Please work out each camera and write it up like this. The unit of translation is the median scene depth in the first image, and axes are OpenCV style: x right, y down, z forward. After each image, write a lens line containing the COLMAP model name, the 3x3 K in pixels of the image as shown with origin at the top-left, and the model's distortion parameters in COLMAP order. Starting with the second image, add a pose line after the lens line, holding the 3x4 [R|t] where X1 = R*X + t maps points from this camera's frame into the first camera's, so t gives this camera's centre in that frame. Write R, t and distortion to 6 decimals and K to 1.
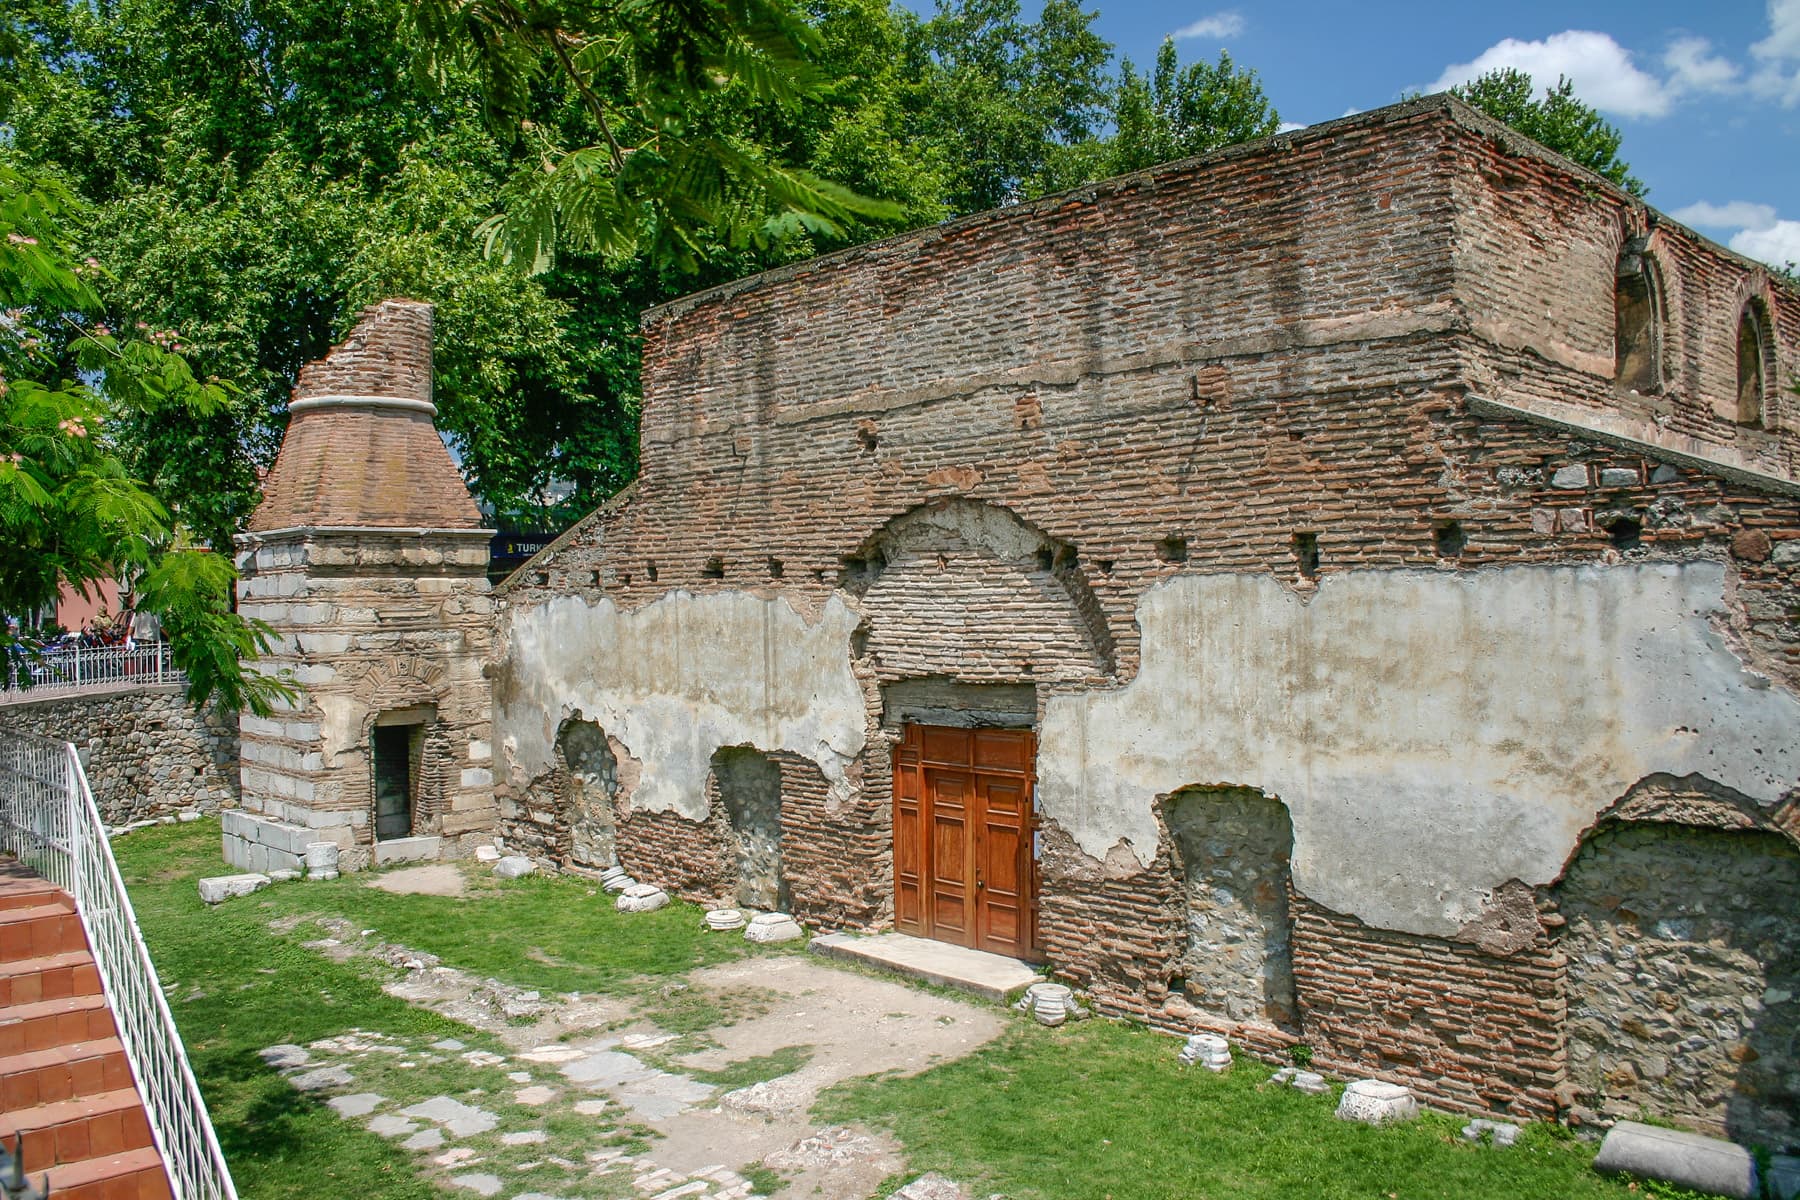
lens RADIAL K [[1447.2, 0, 876.3], [0, 1447.2, 607.5], [0, 0, 1]] dist [-0.170952, 0.171315]
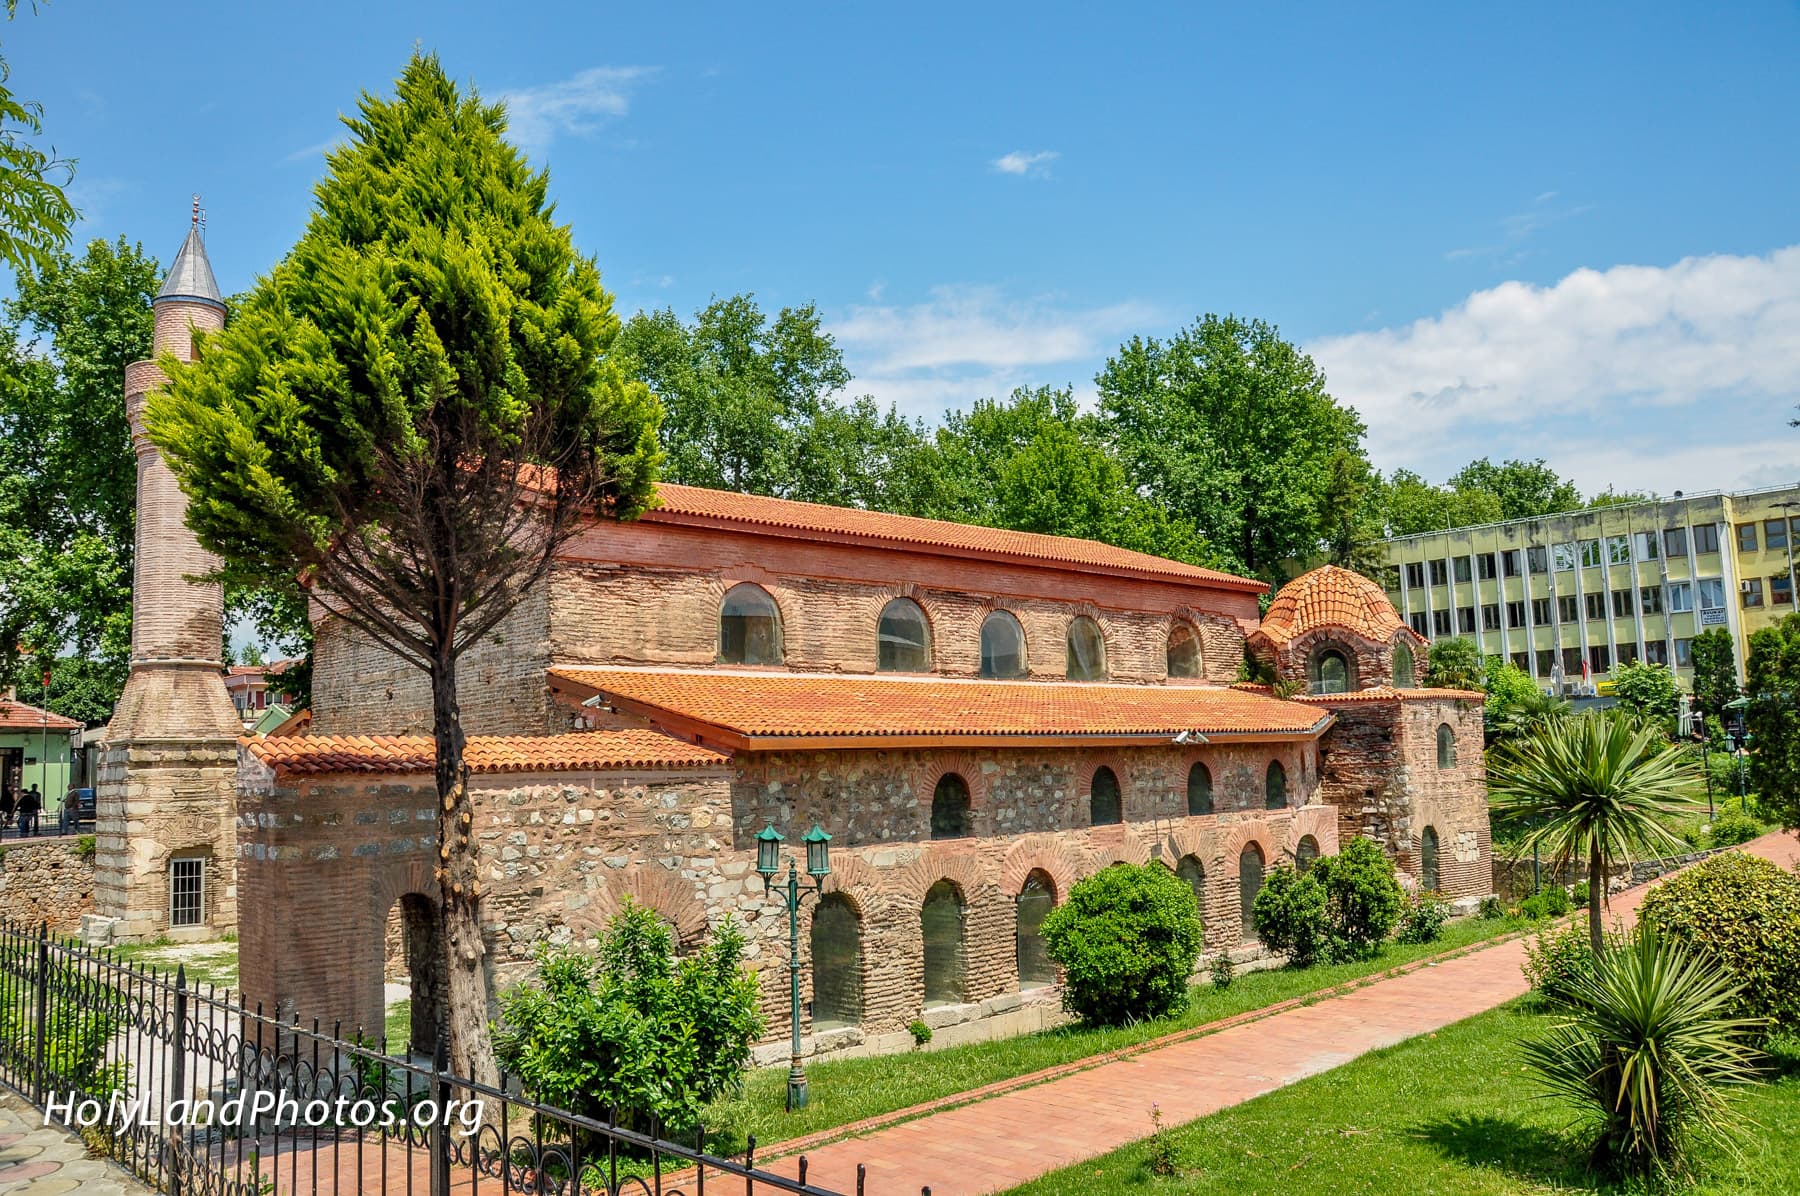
lens RADIAL K [[1389.4, 0, 900.0], [0, 1389.4, 598.0], [0, 0, 1]] dist [-0.174689, 0.122528]
pose [[0.999591, -0.021383, 0.019002, 0.463806], [0.023628, 0.991612, -0.127070, -0.000891], [-0.016125, 0.127467, 0.991712, -0.571125]]
